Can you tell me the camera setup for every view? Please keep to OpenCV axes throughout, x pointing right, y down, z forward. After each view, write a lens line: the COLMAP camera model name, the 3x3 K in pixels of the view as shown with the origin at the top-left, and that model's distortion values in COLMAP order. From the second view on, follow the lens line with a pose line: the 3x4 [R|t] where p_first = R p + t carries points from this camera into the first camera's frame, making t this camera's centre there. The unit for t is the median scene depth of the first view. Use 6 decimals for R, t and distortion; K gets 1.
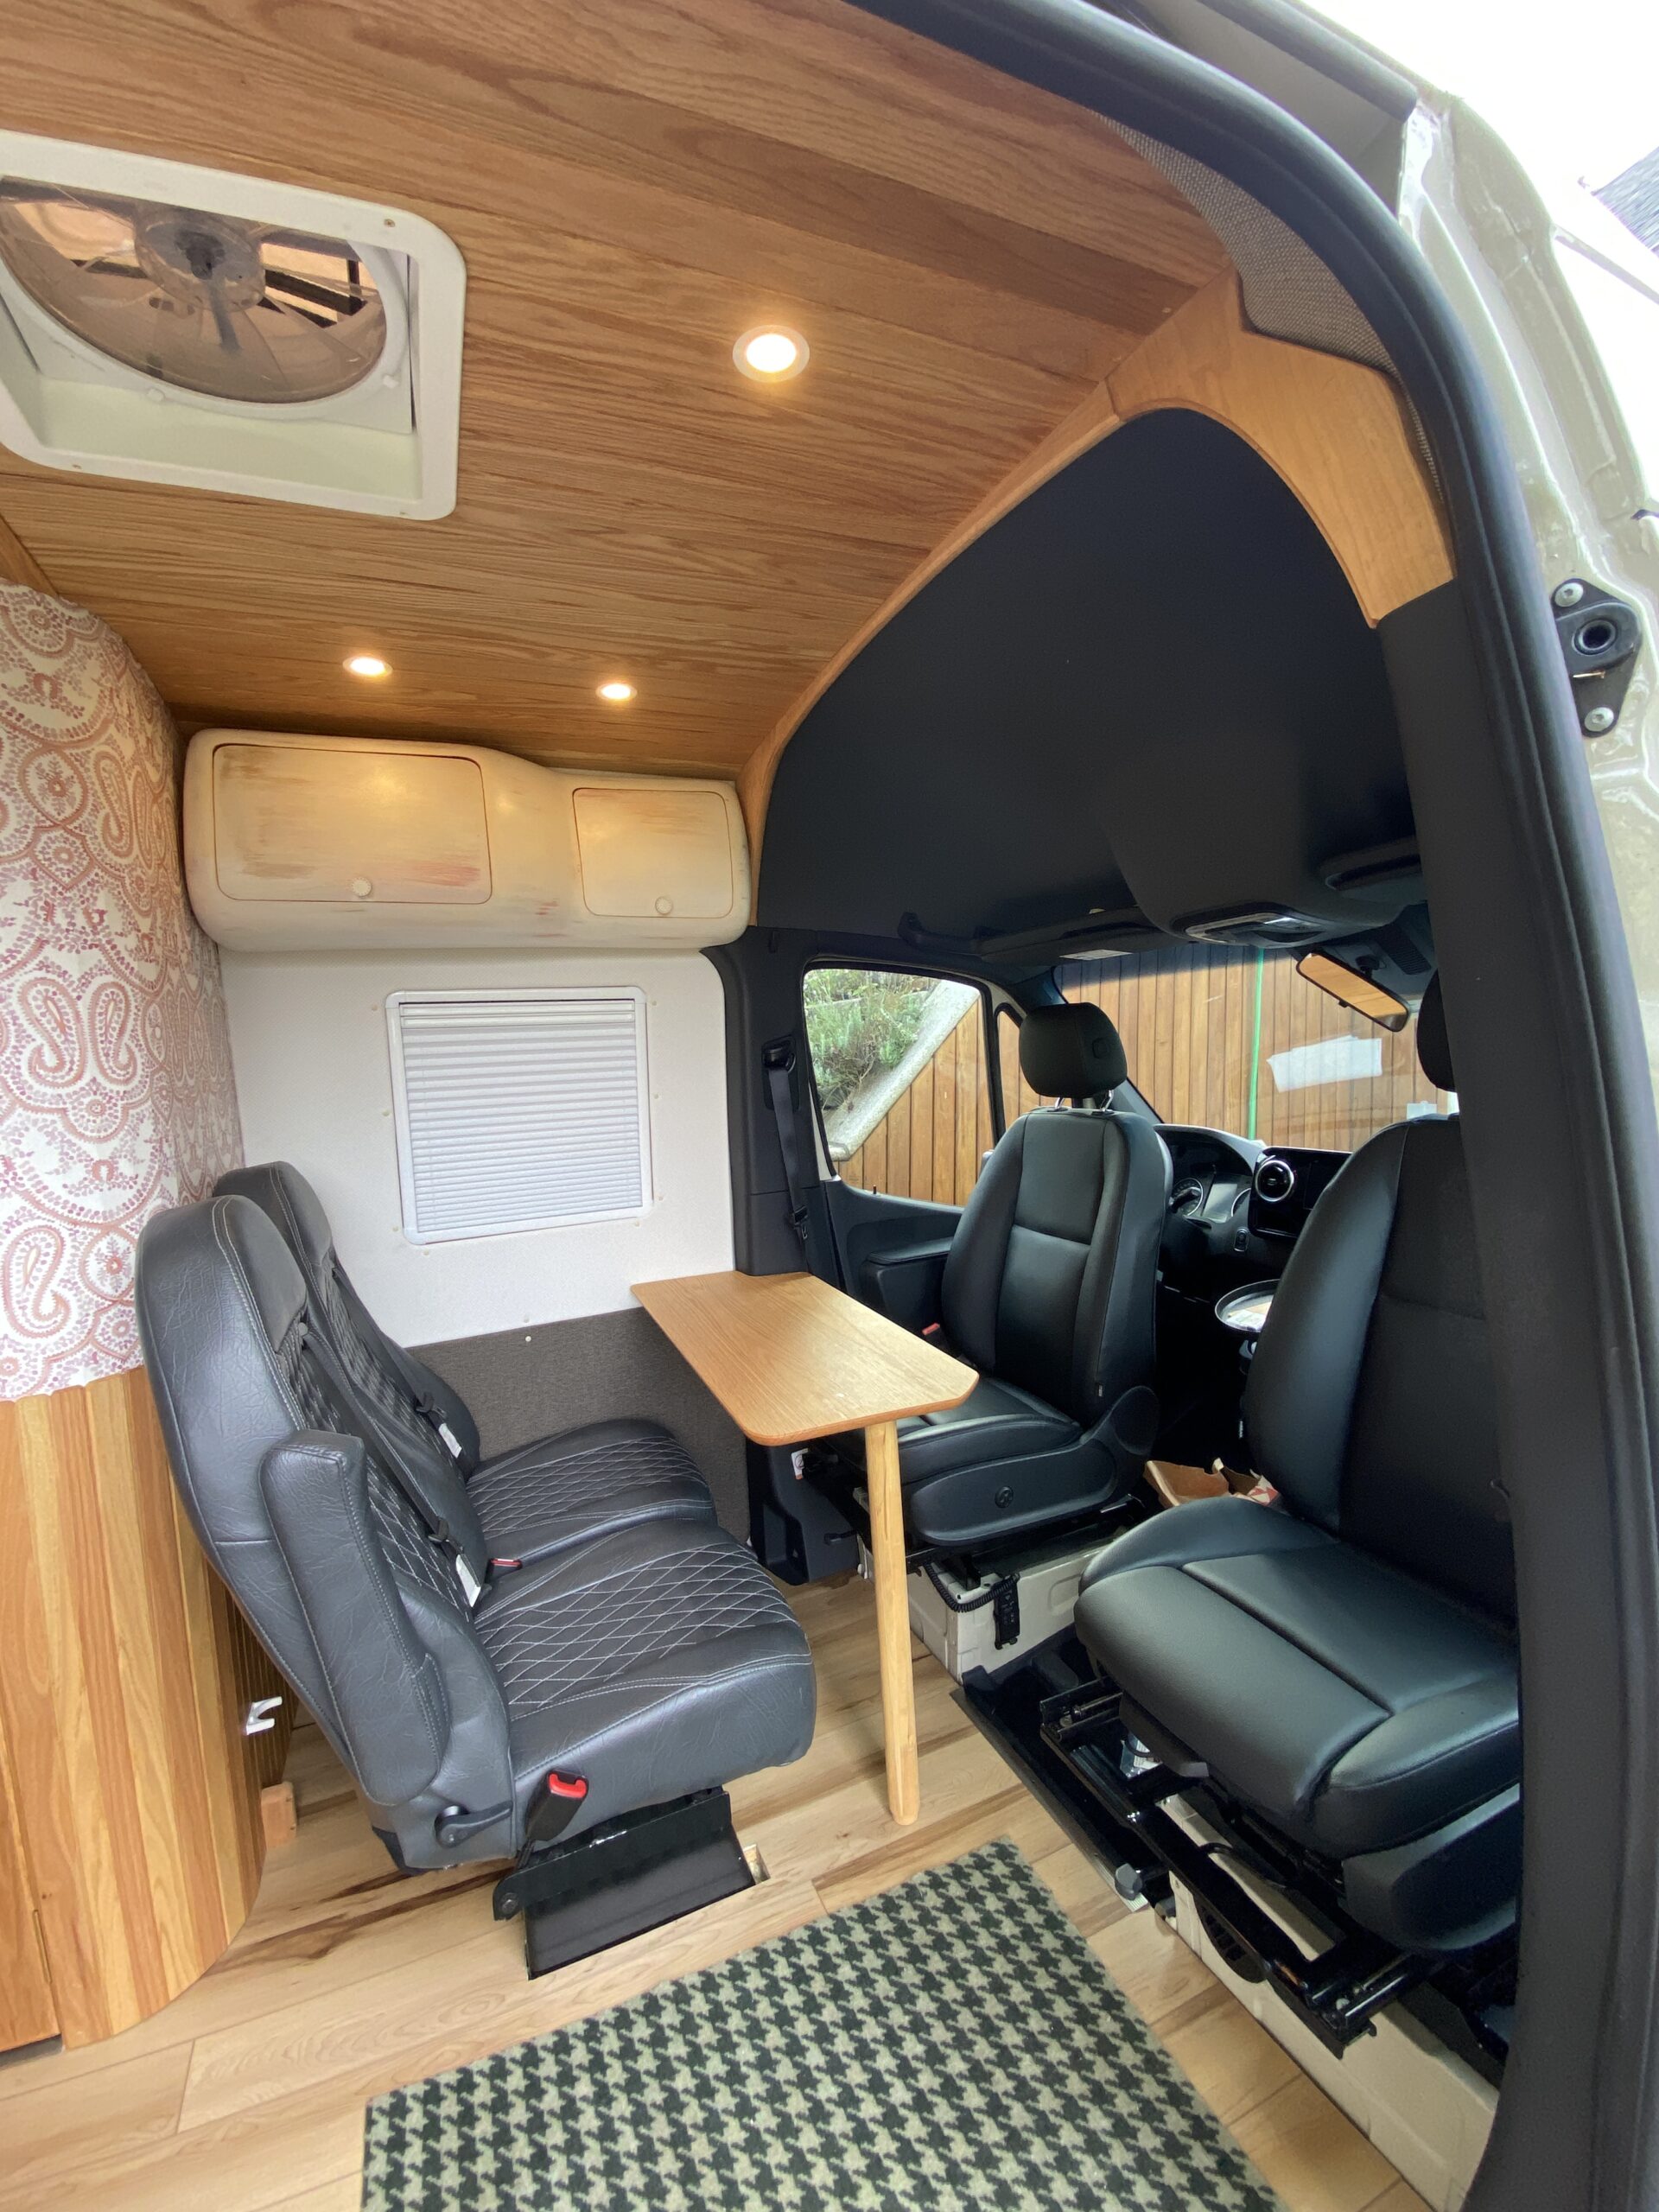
lens RADIAL K [[885.0, 0, 811.9], [0, 885.0, 1107.8], [0, 0, 1]] dist [-0.007882, -0.003784]
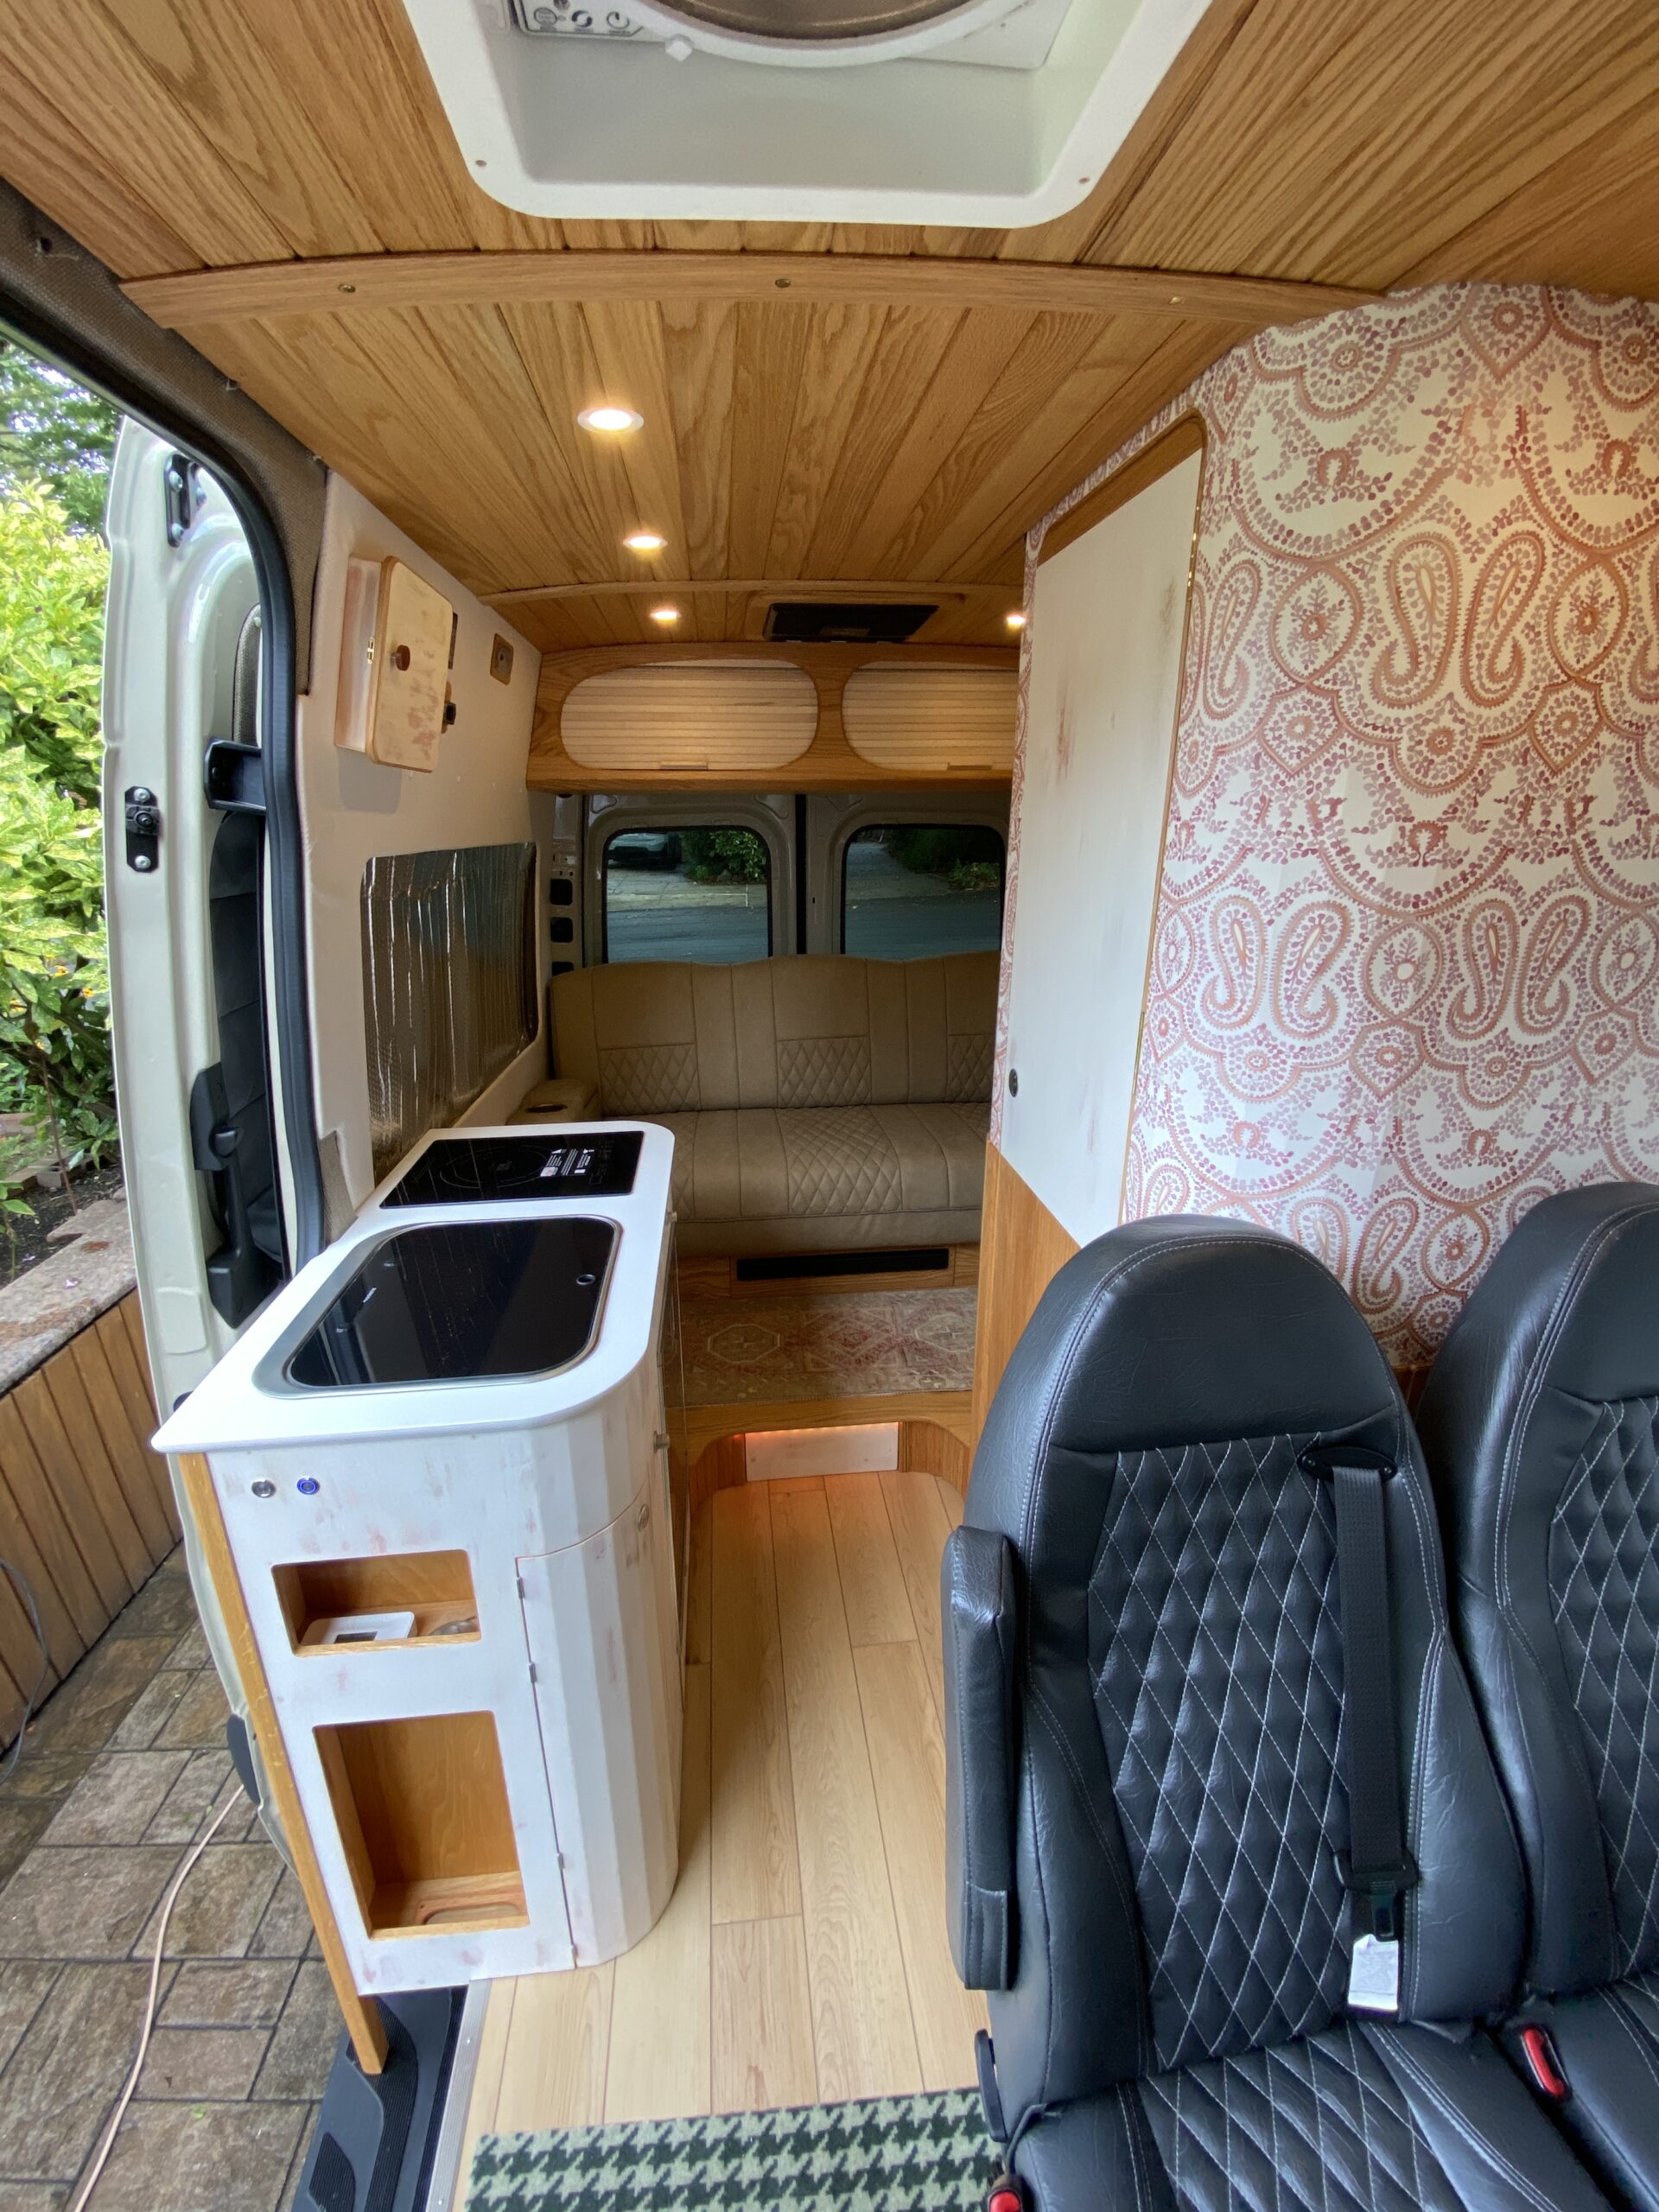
lens RADIAL K [[880.0, 0, 846.3], [0, 880.0, 1092.9], [0, 0, 1]] dist [-0.019335, -0.001336]
pose [[-0.292330, 0.346268, -0.891427, 0.019290], [-0.032811, 0.927965, 0.371221, -0.261039], [0.955754, 0.137768, -0.259911, 0.865059]]
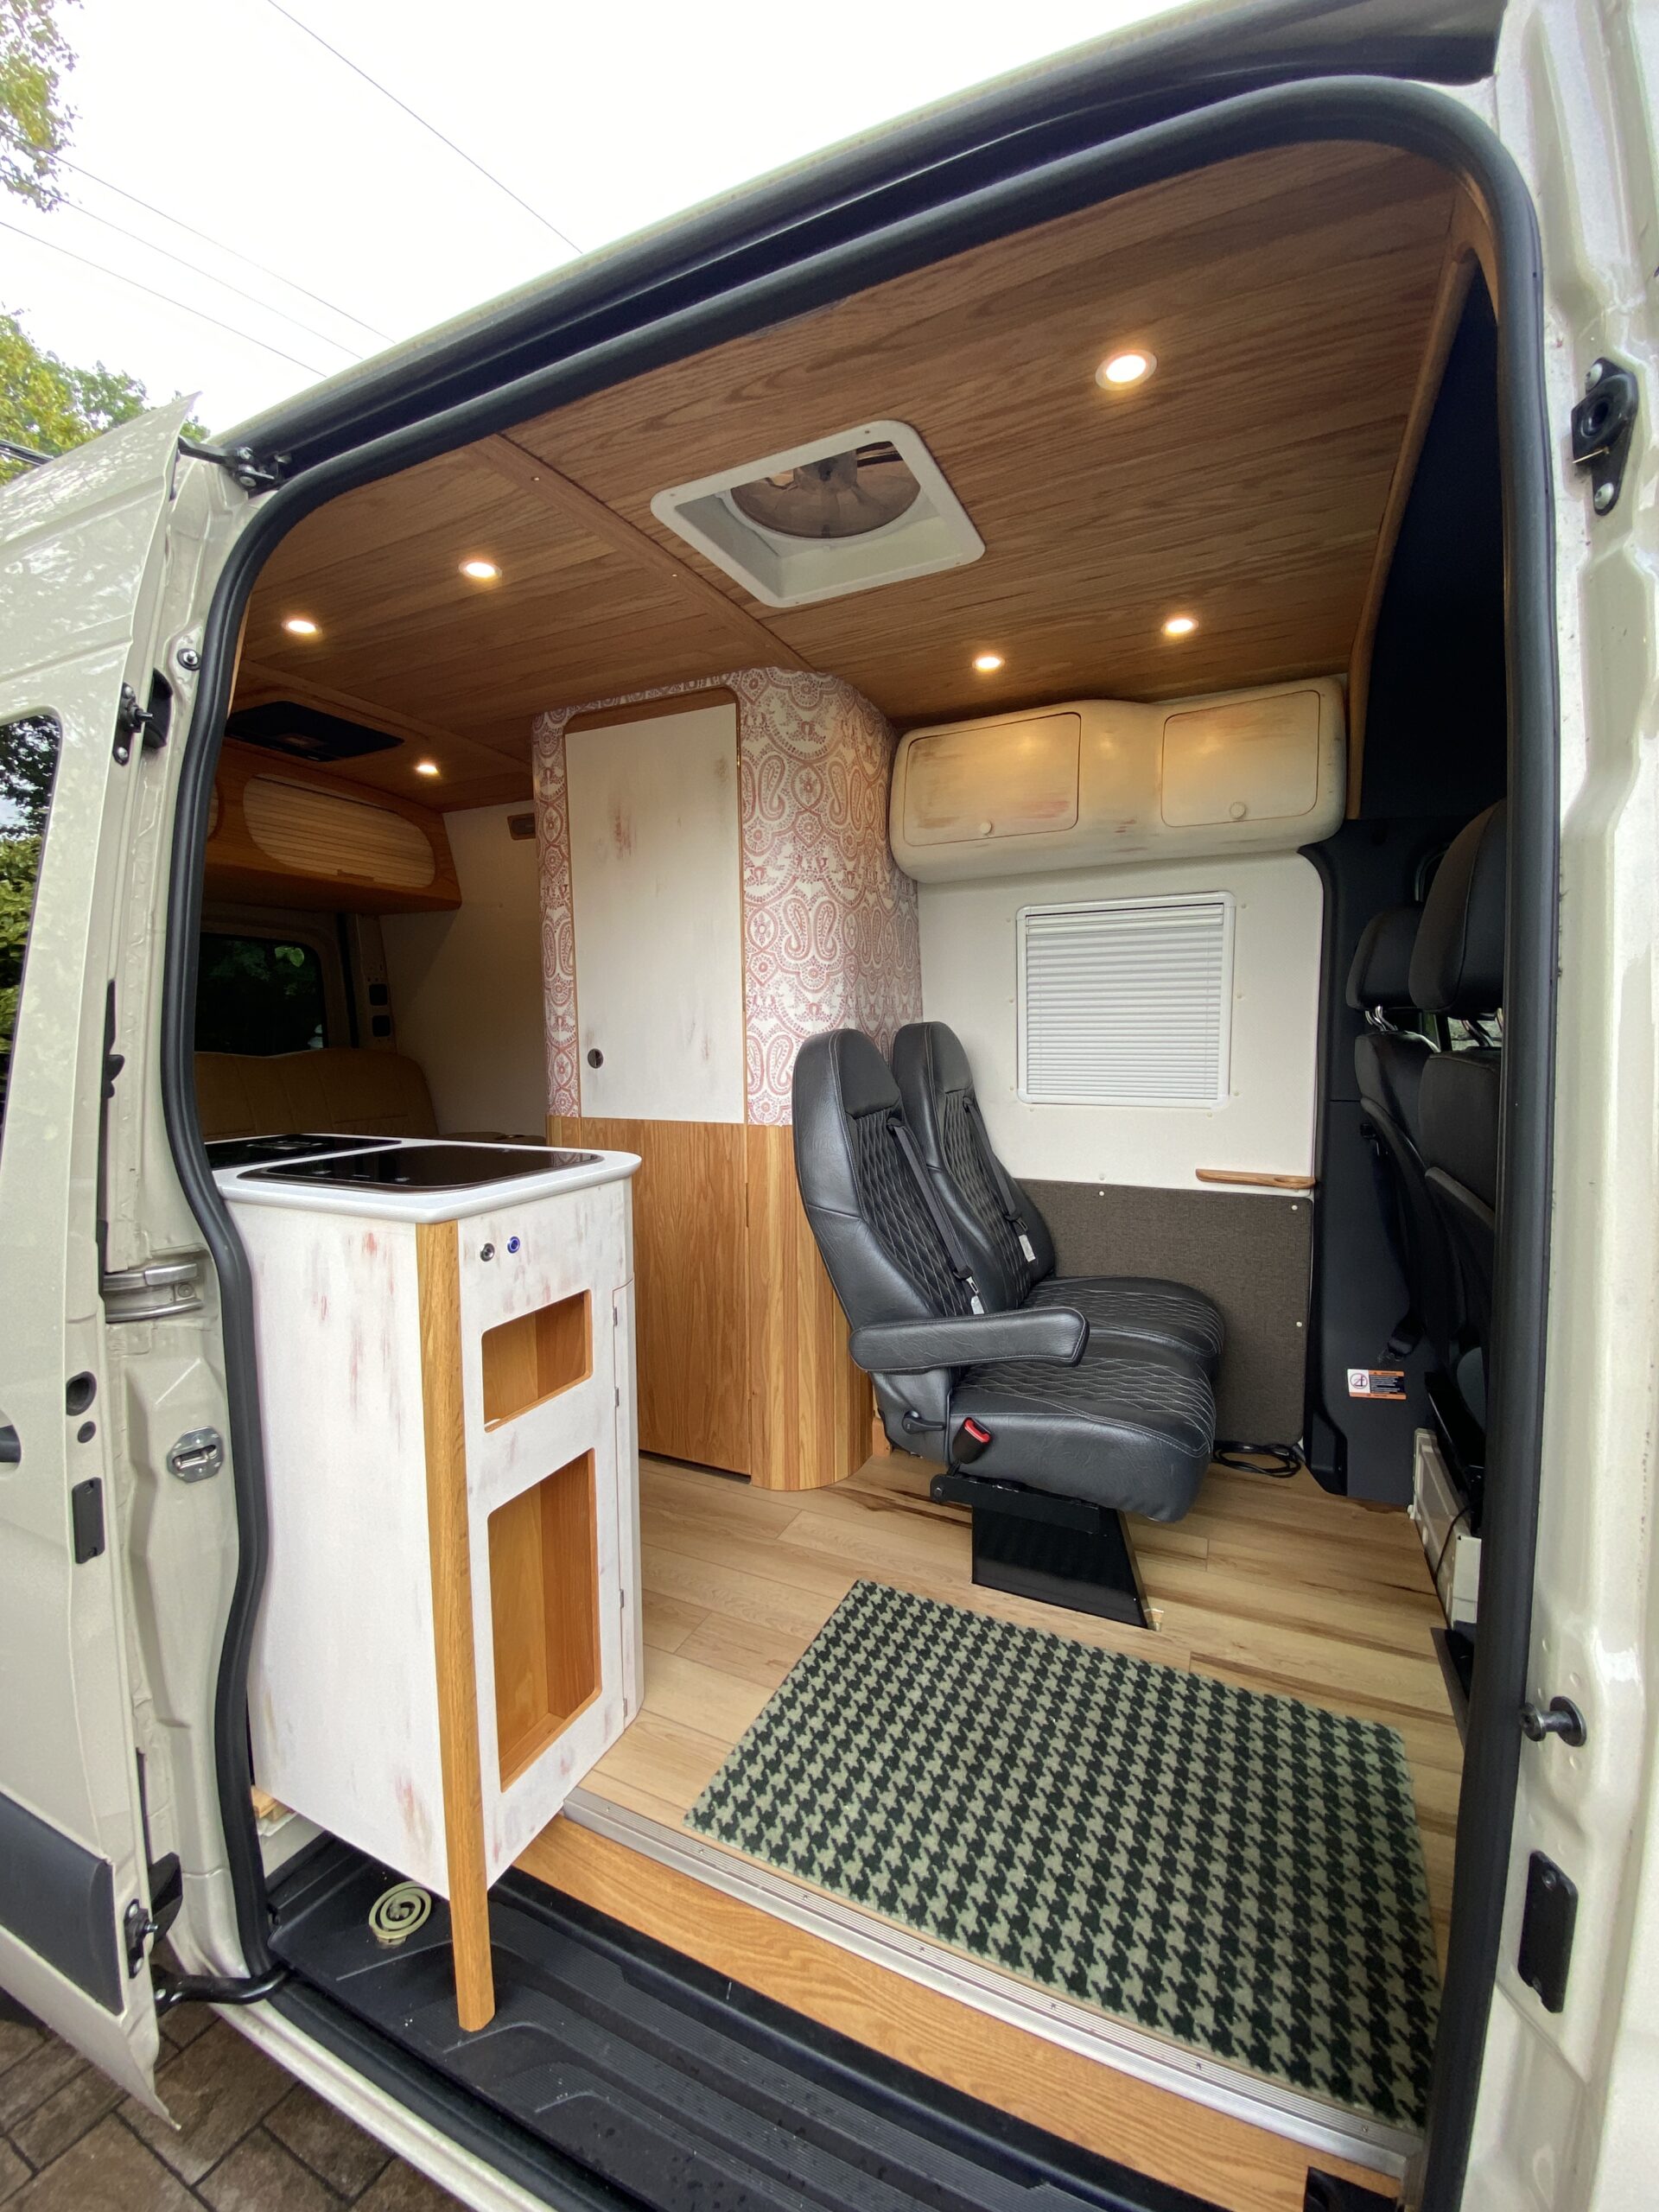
lens RADIAL K [[885.0, 0, 816.3], [0, 885.0, 1114.6], [0, 0, 1]] dist [-0.007882, -0.003784]
pose [[0.657833, 0.117313, -0.743971, 0.534744], [-0.069337, 0.993033, 0.095277, 0.112947], [0.749965, -0.011091, 0.661384, -0.162053]]
